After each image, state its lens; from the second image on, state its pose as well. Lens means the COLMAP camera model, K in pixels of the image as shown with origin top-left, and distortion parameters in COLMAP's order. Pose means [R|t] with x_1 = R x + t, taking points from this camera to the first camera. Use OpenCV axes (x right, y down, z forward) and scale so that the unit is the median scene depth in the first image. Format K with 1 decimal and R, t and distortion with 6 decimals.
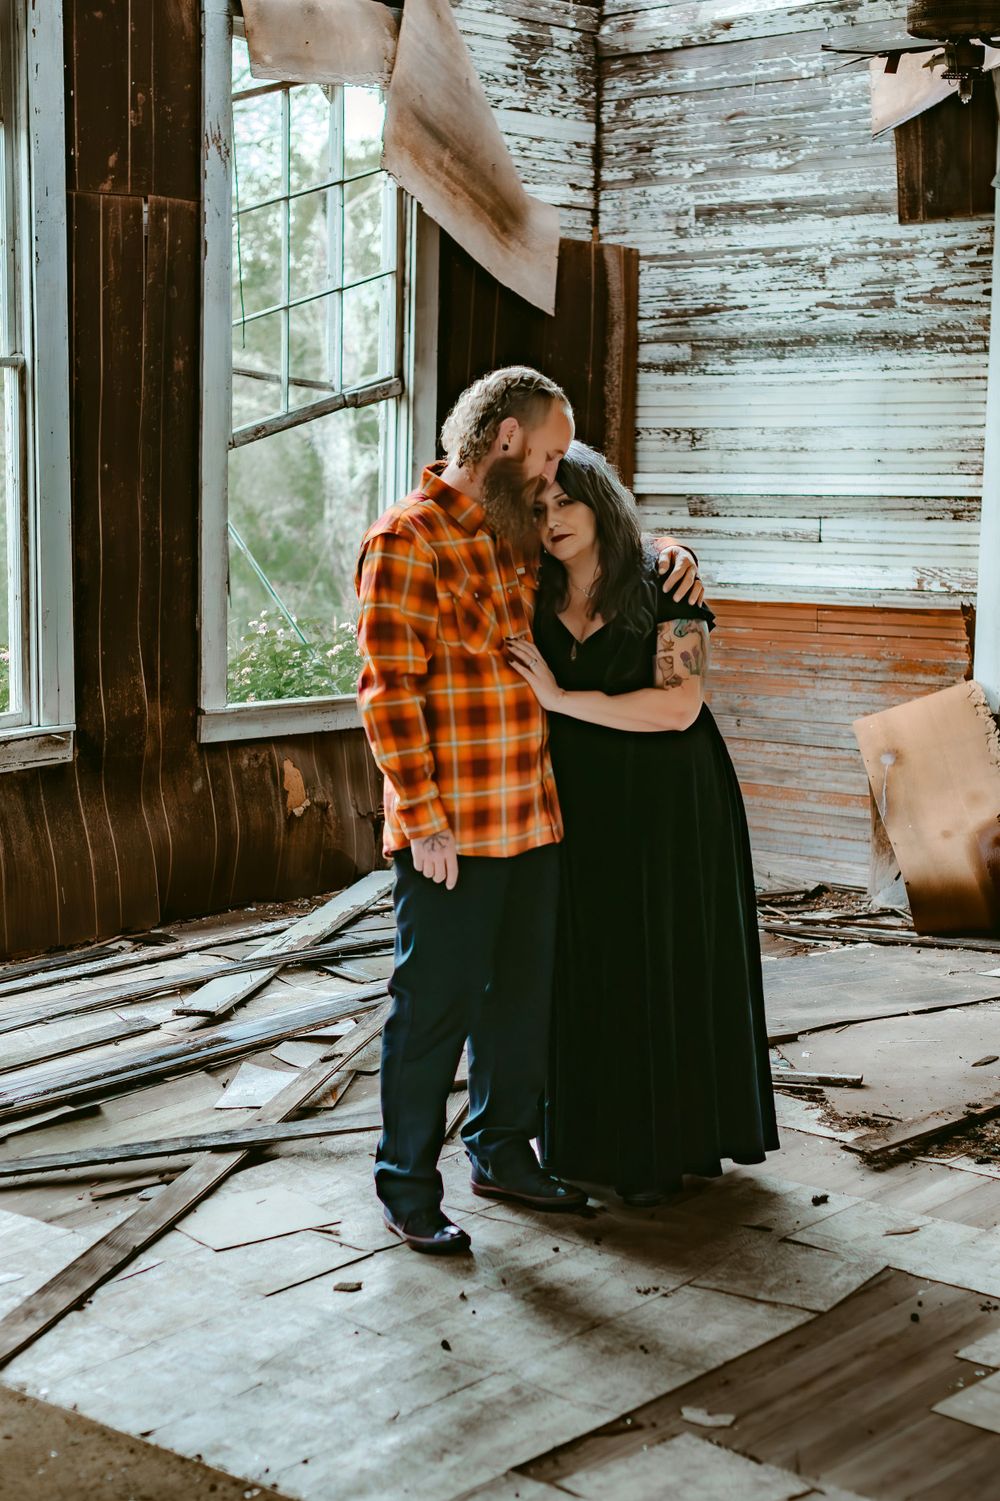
lens RADIAL K [[2459.9, 0, 500.0], [0, 2459.9, 750.5], [0, 0, 1]] dist [-0.092563, 0.210136]
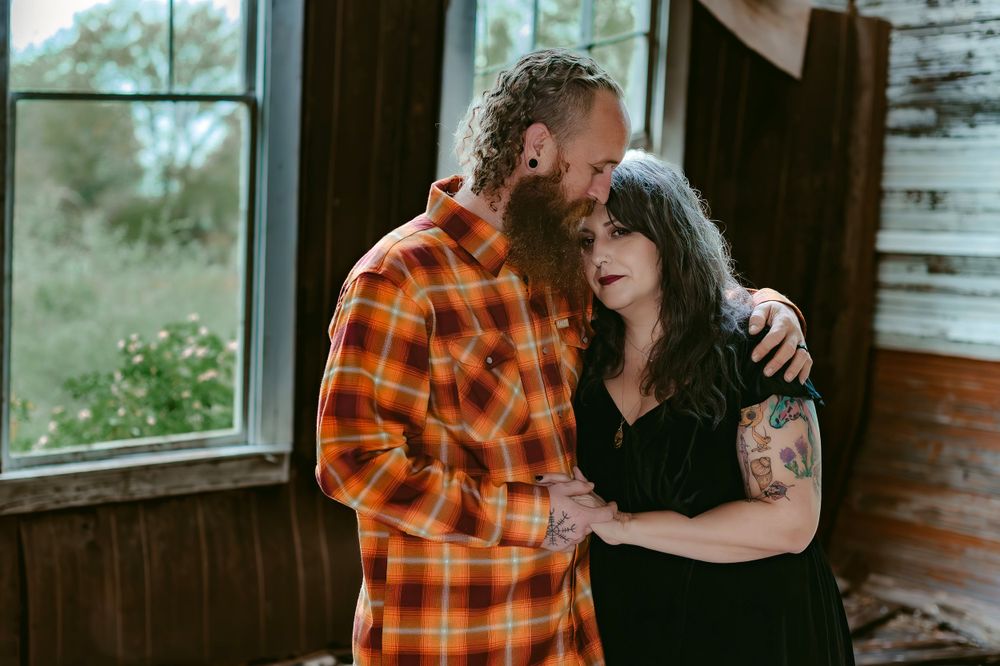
lens RADIAL K [[1638.8, 0, 501.3], [0, 1638.8, 366.6], [0, 0, 1]] dist [-0.092563, 0.210136]
pose [[0.973268, 0.050469, -0.224058, 0.061343], [-0.058456, 0.997864, -0.029154, -0.026565], [0.222108, 0.041473, 0.974140, 0.302633]]
